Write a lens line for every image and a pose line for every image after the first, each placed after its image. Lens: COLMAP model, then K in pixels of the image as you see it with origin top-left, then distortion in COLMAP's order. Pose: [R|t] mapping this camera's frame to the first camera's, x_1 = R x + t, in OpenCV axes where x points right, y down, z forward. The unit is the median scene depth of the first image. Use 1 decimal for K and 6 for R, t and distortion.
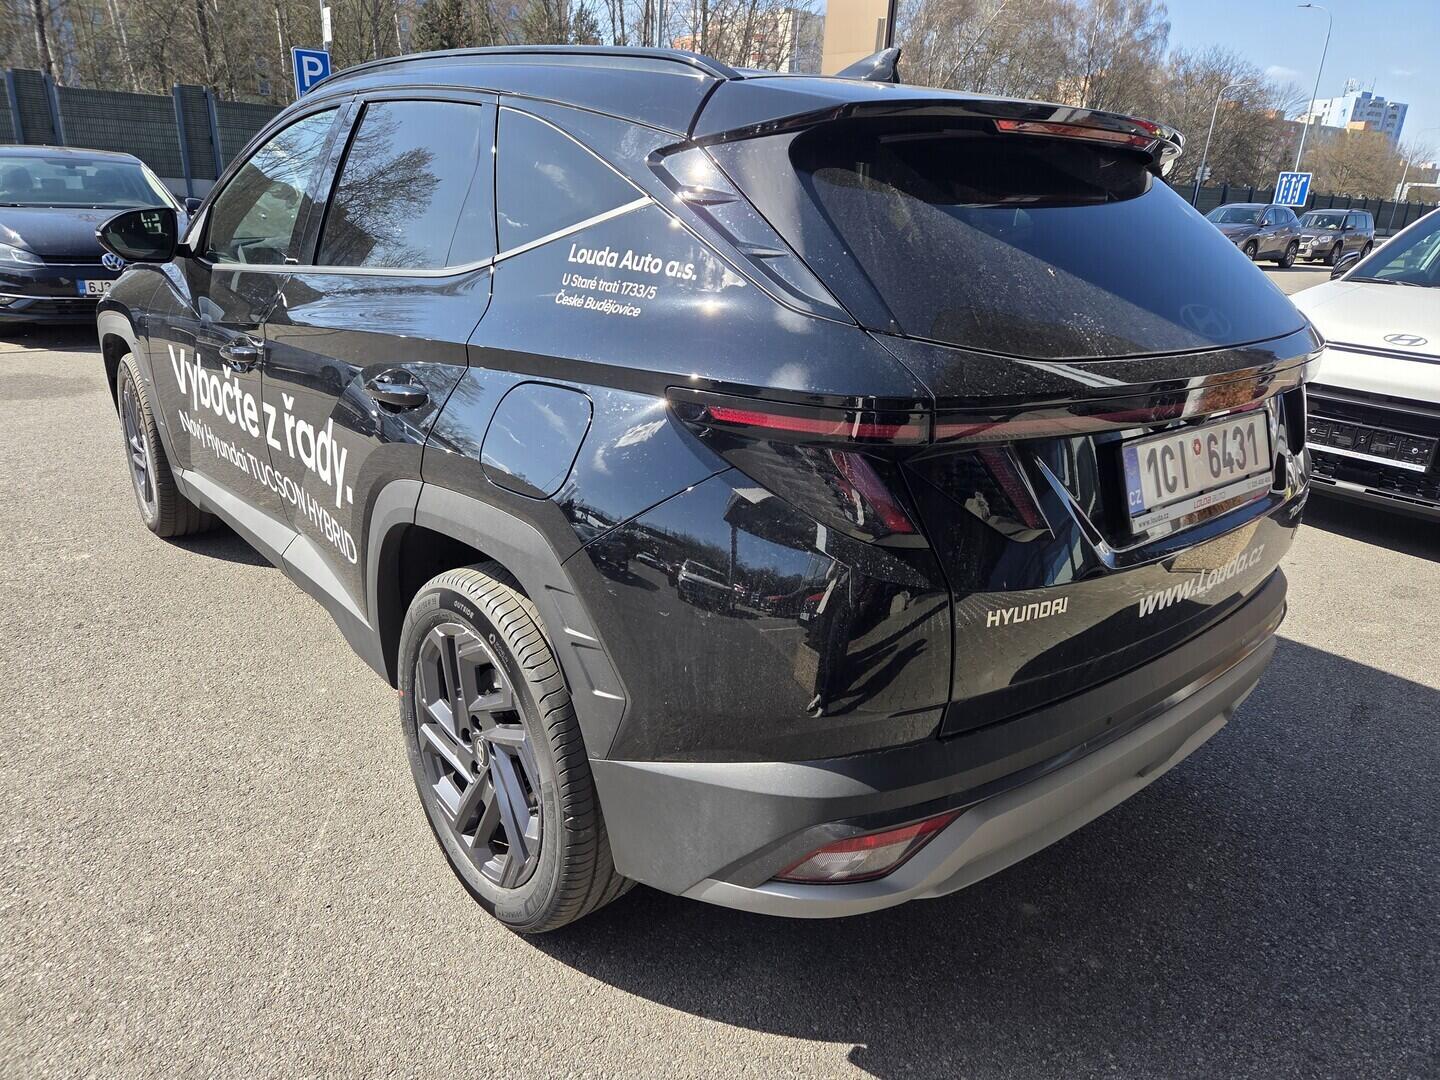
lens RADIAL K [[987.4, 0, 734.4], [0, 987.4, 543.2], [0, 0, 1]] dist [0.097890, -0.088288]
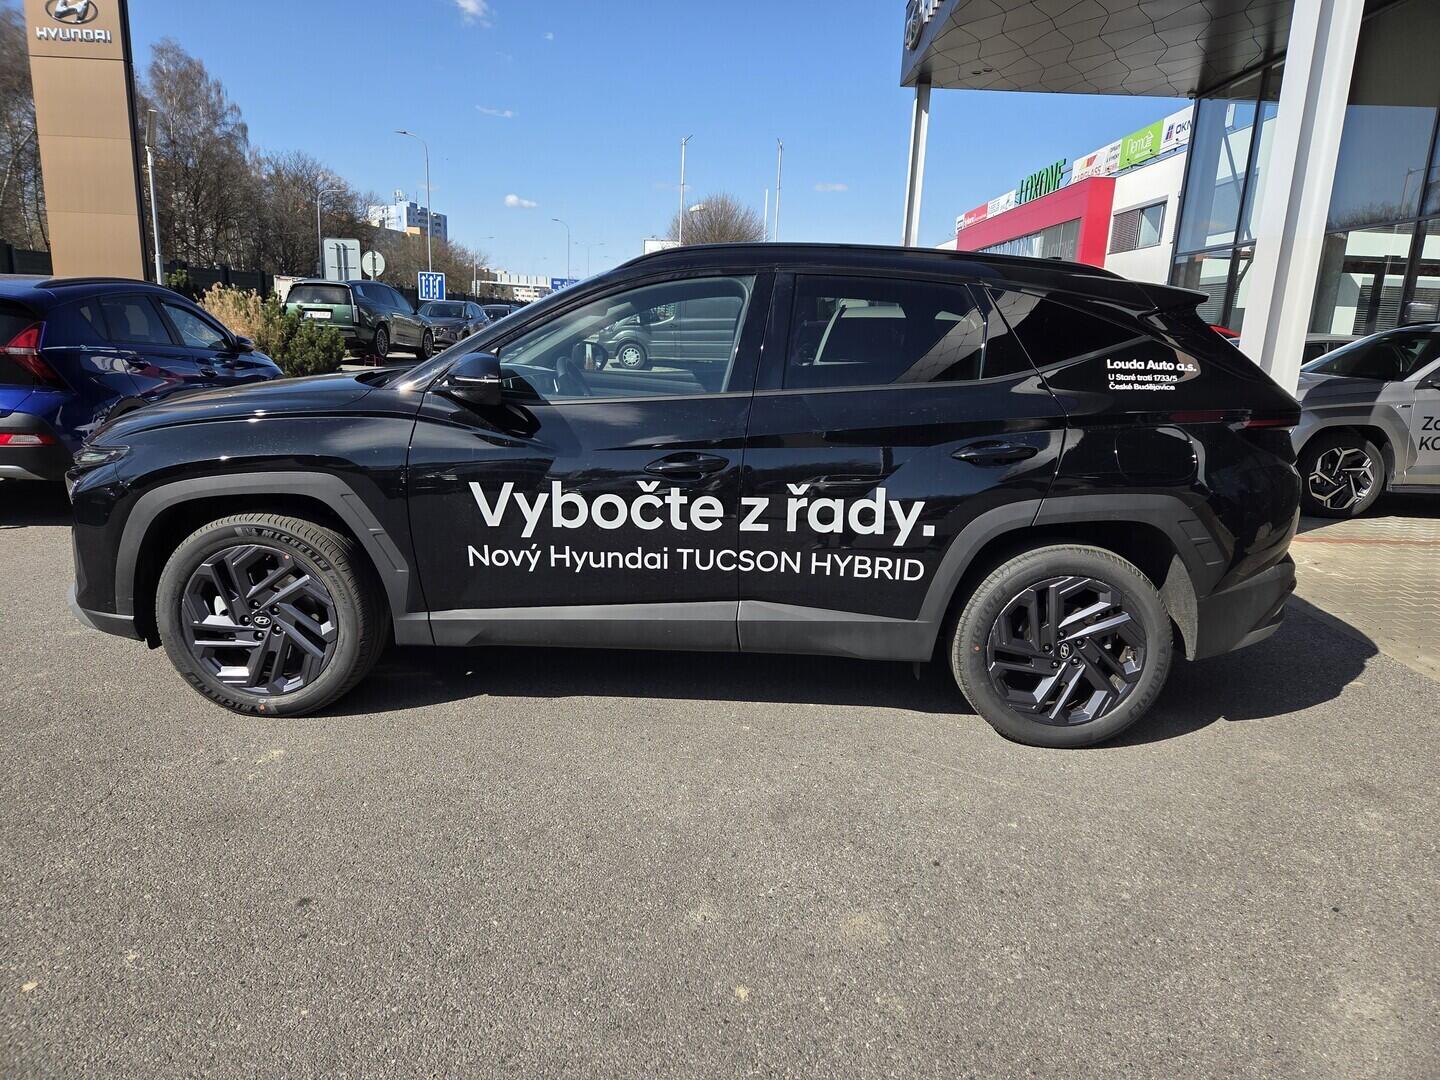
lens RADIAL K [[987.4, 0, 734.4], [0, 987.4, 543.2], [0, 0, 1]] dist [0.097890, -0.088288]
pose [[0.651091, -0.188237, 0.735287, -0.127070], [0.245935, 0.968814, 0.030248, -0.011065], [-0.718050, 0.161139, 0.677081, 0.014370]]
